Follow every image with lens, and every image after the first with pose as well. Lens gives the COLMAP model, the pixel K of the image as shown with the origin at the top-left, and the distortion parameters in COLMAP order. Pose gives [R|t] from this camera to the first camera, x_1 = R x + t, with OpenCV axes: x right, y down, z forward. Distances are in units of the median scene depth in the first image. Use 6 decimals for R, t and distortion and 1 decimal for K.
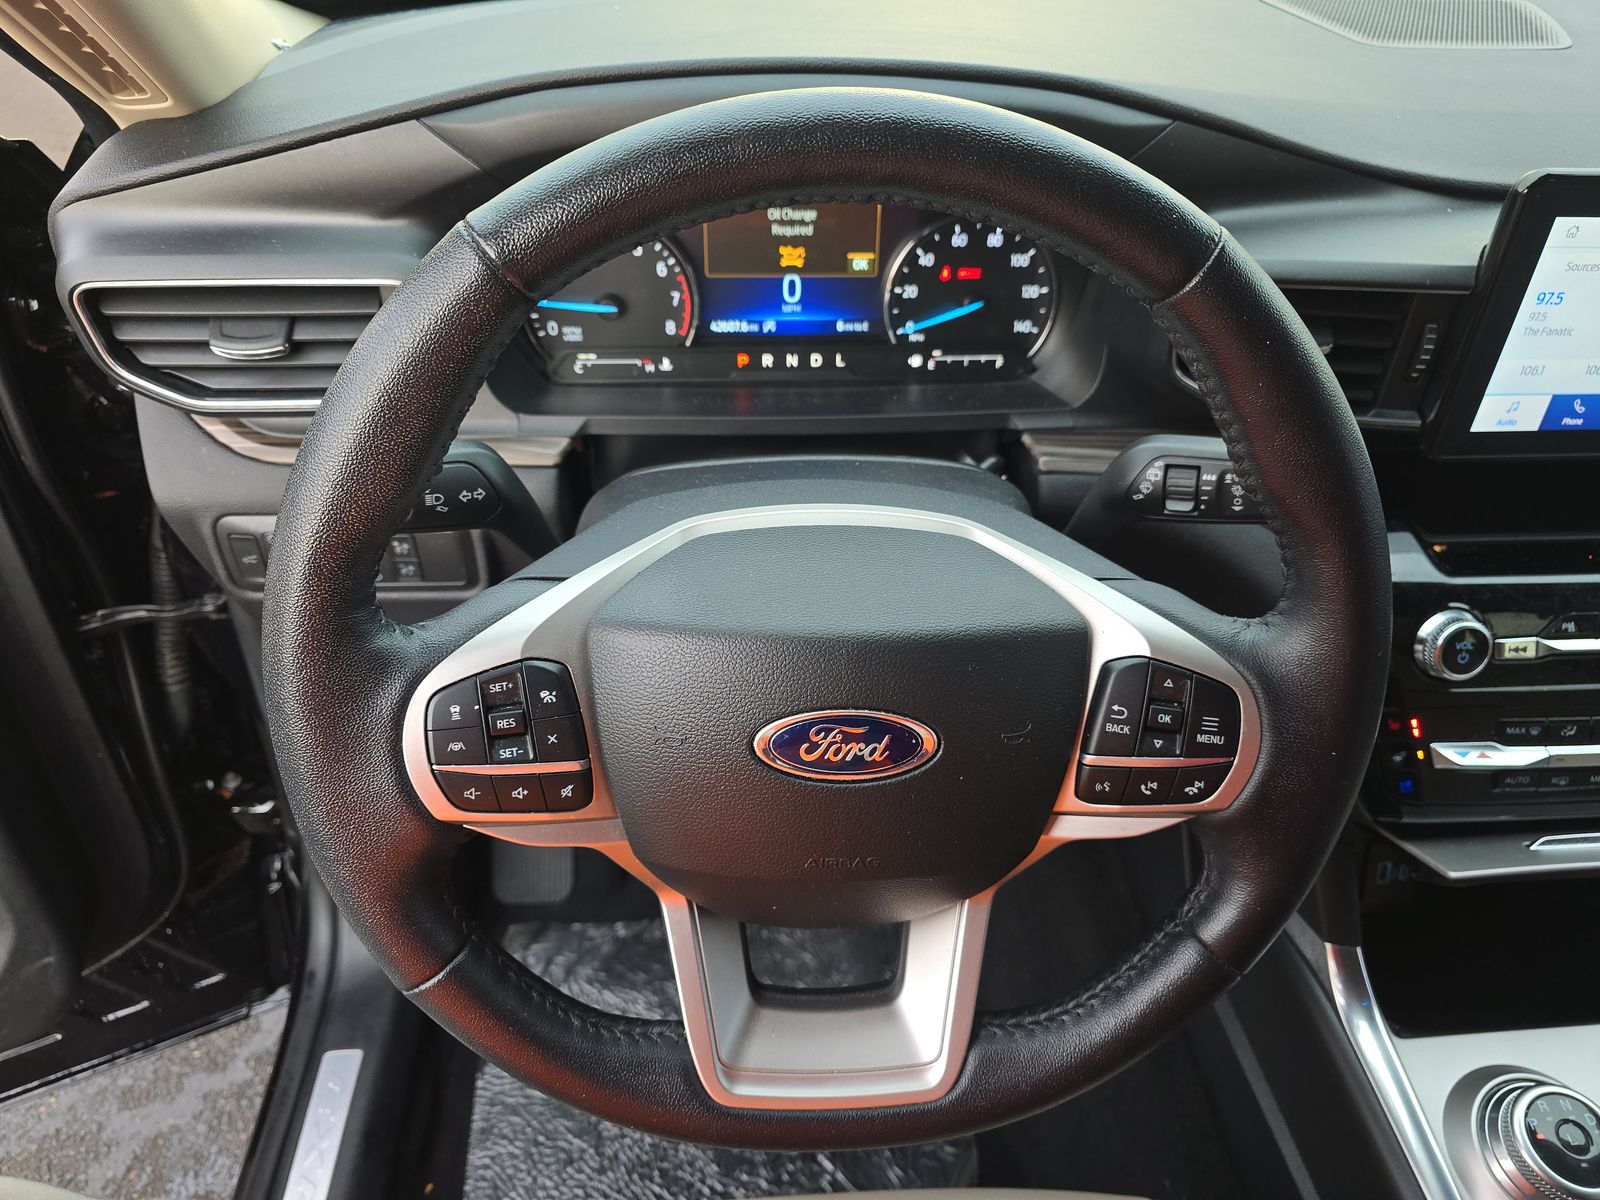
lens RADIAL K [[1074.0, 0, 797.1], [0, 1074.0, 604.8], [0, 0, 1]] dist [0.013425, 0.001110]
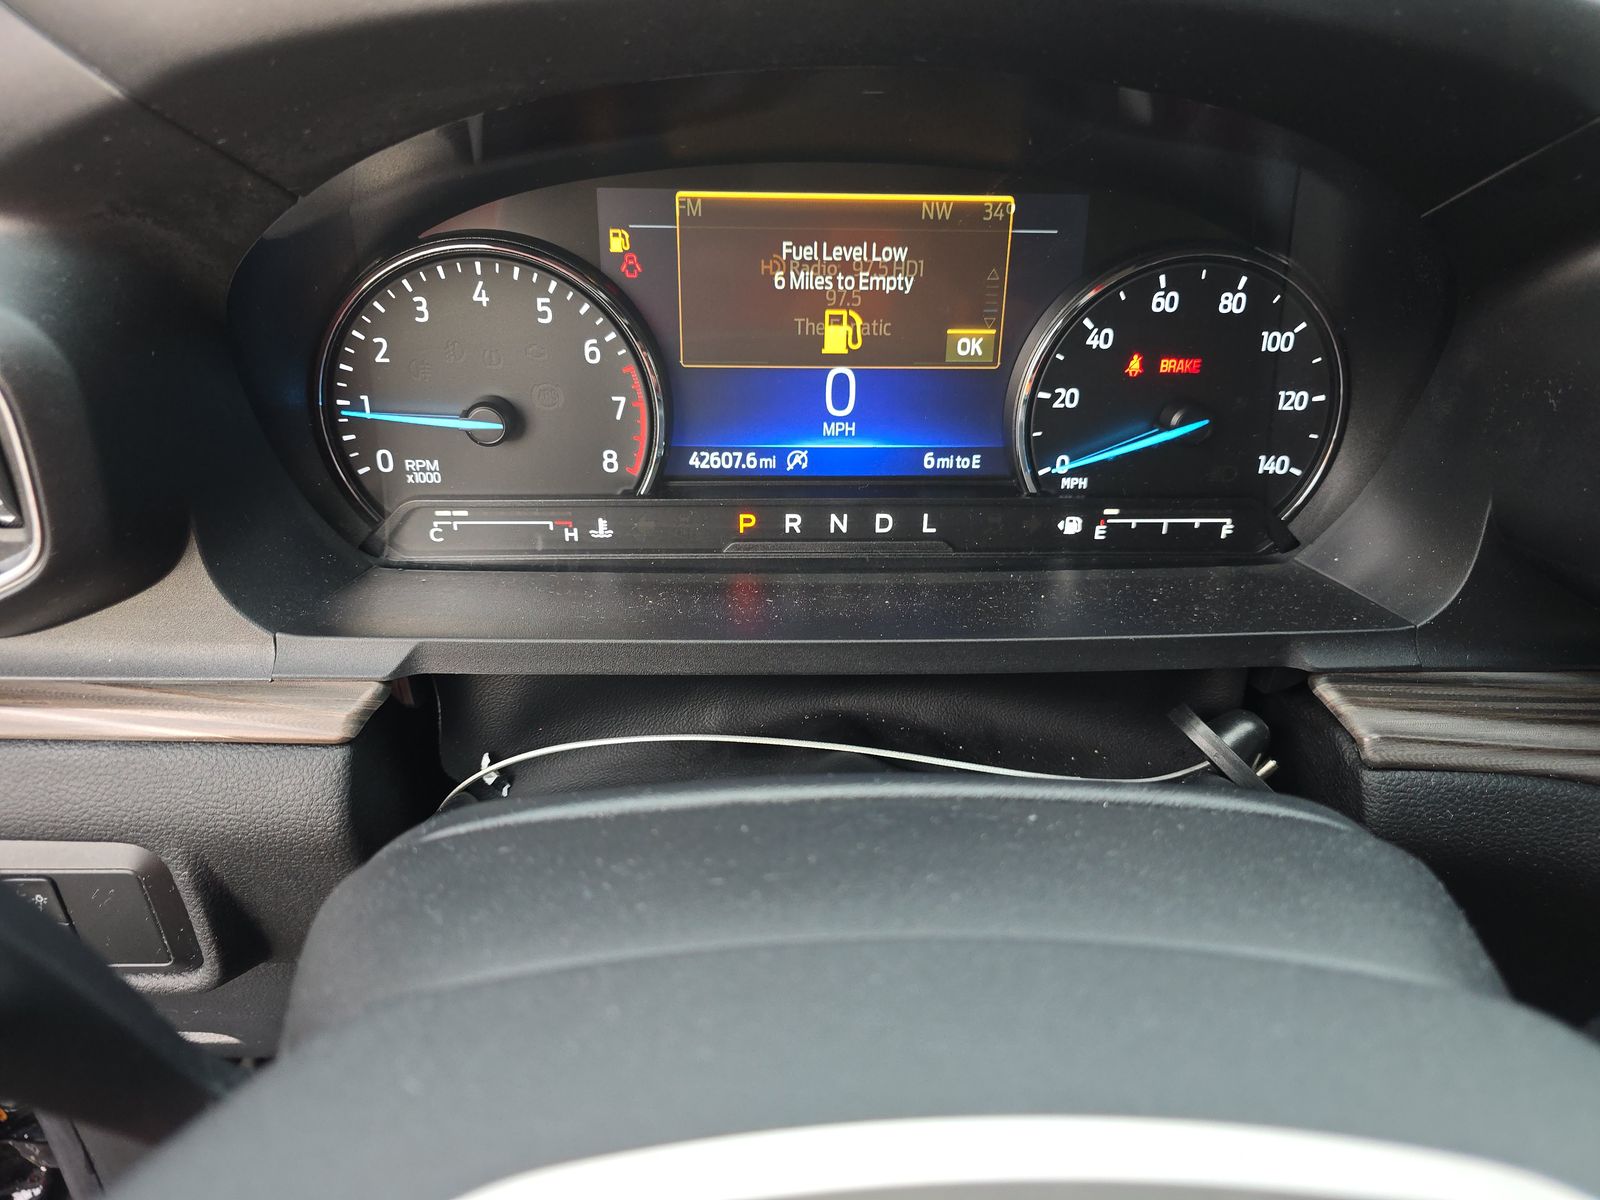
lens RADIAL K [[1074.0, 0, 799.5], [0, 1074.0, 596.2], [0, 0, 1]] dist [0.013425, 0.001110]
pose [[0.999692, 0.011075, -0.022215, -0.012415], [-0.013807, 0.991824, -0.126864, -0.125915], [0.020628, 0.127132, 0.991671, 0.485382]]
